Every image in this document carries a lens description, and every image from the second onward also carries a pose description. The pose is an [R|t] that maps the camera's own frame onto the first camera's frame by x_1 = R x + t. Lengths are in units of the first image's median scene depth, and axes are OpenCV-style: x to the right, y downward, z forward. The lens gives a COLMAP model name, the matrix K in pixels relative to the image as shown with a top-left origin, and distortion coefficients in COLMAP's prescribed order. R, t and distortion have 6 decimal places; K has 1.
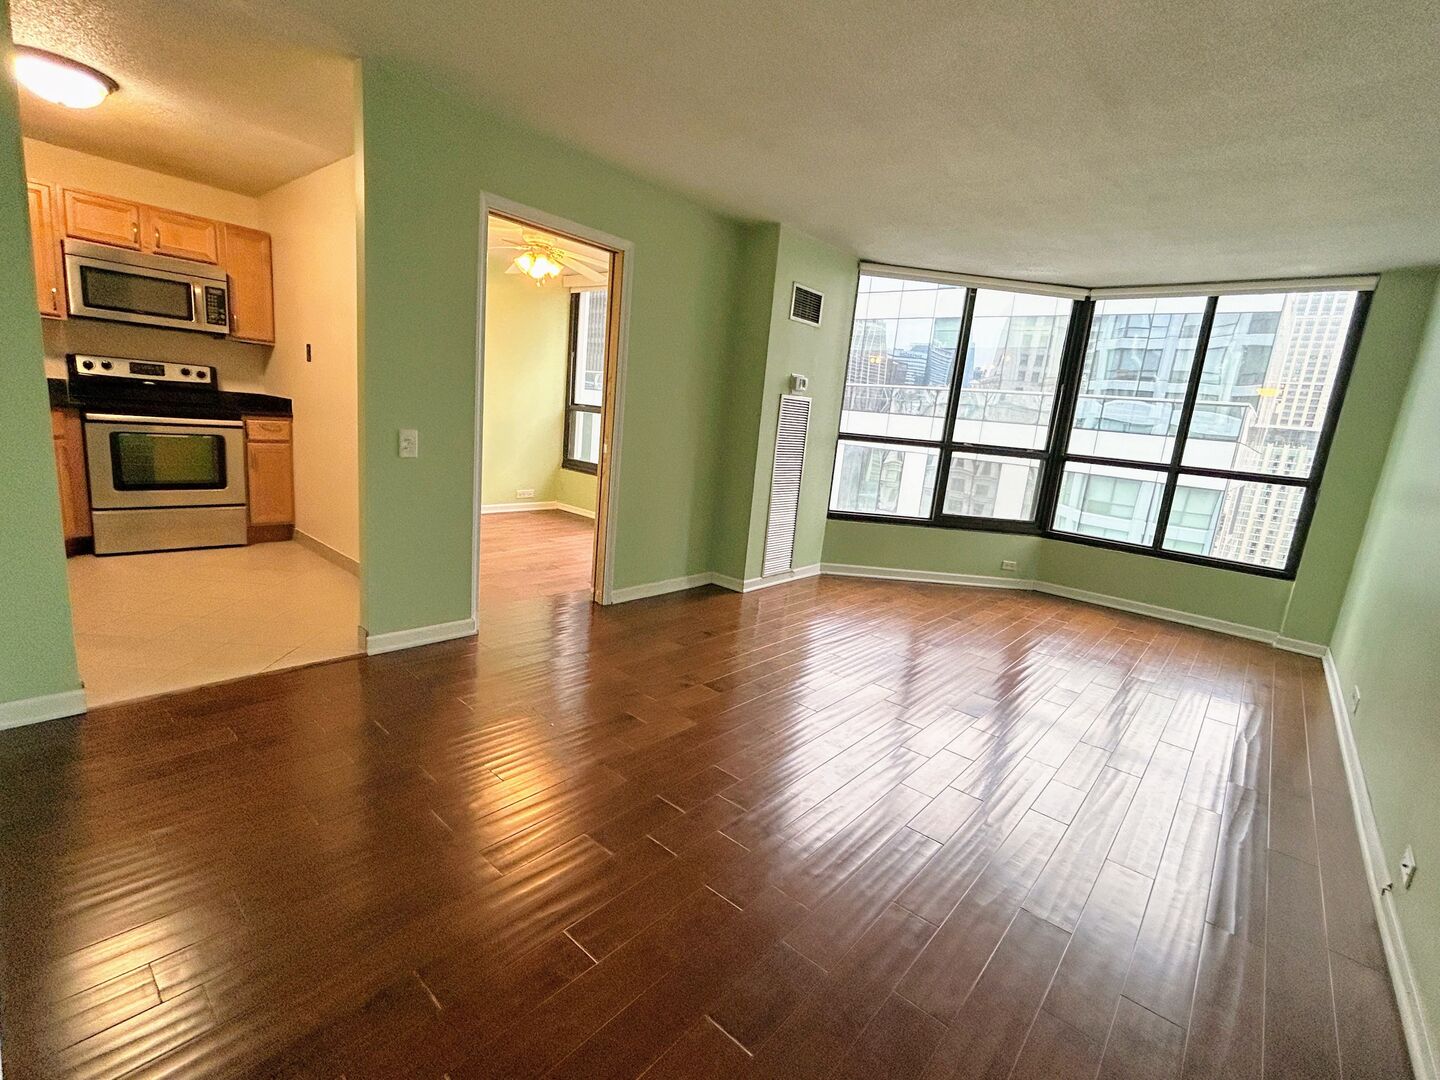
lens RADIAL K [[650.9, 0, 726.3], [0, 650.9, 540.1], [0, 0, 1]] dist [-0.000910, 0.000580]
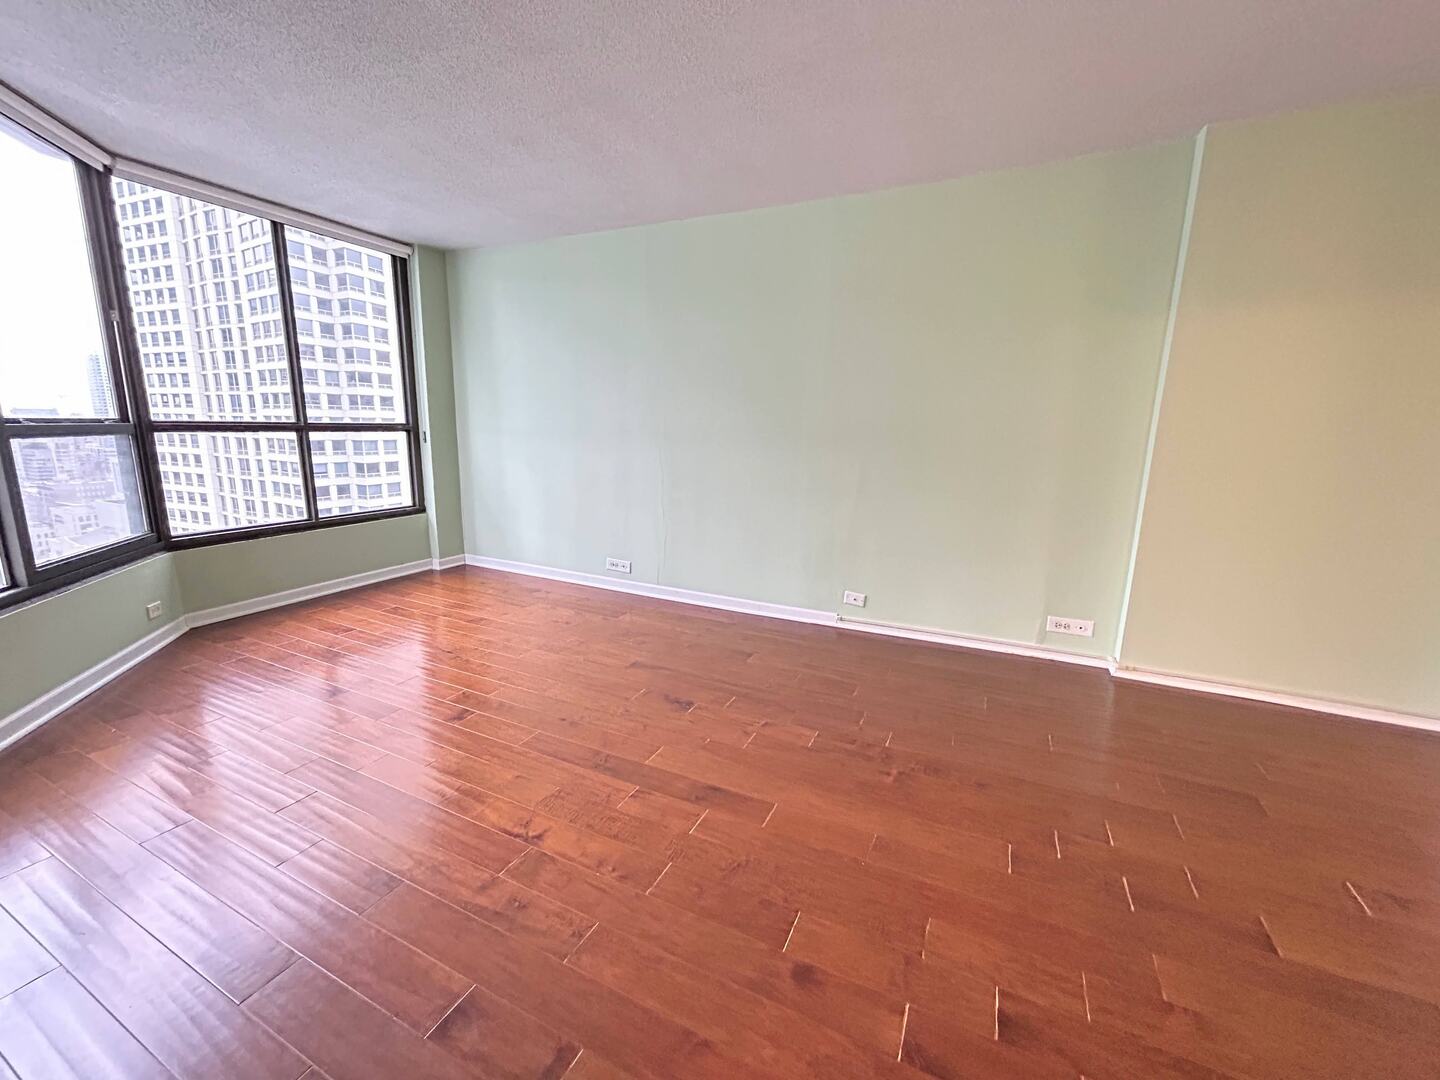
lens RADIAL K [[580.2, 0, 726.7], [0, 580.2, 534.2], [0, 0, 1]] dist [0.001047, -0.000383]
pose [[-0.257817, -0.274560, 0.926362, -0.231946], [0.141857, 0.937628, 0.317380, -0.150650], [-0.955723, 0.213236, -0.202788, 0.690913]]
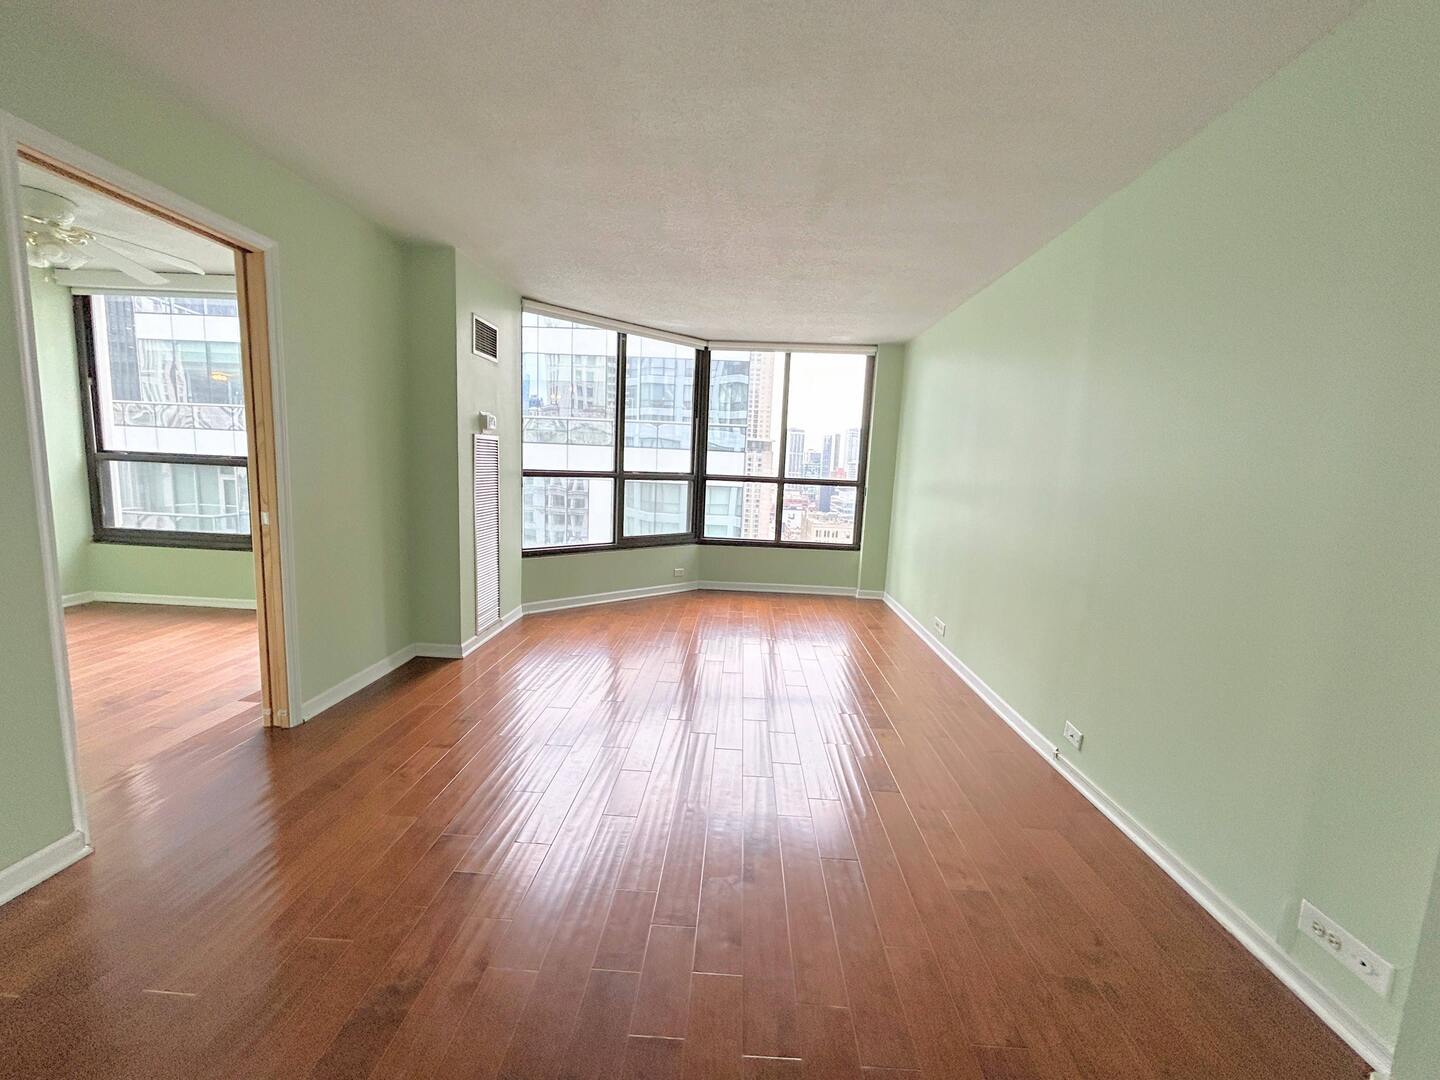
lens RADIAL K [[580.2, 0, 716.2], [0, 580.2, 537.8], [0, 0, 1]] dist [0.001047, -0.000383]
pose [[0.786195, -0.138003, 0.602372, -0.155844], [0.149253, 0.988293, 0.031616, -0.054472], [-0.599684, 0.065049, 0.797589, 0.151564]]
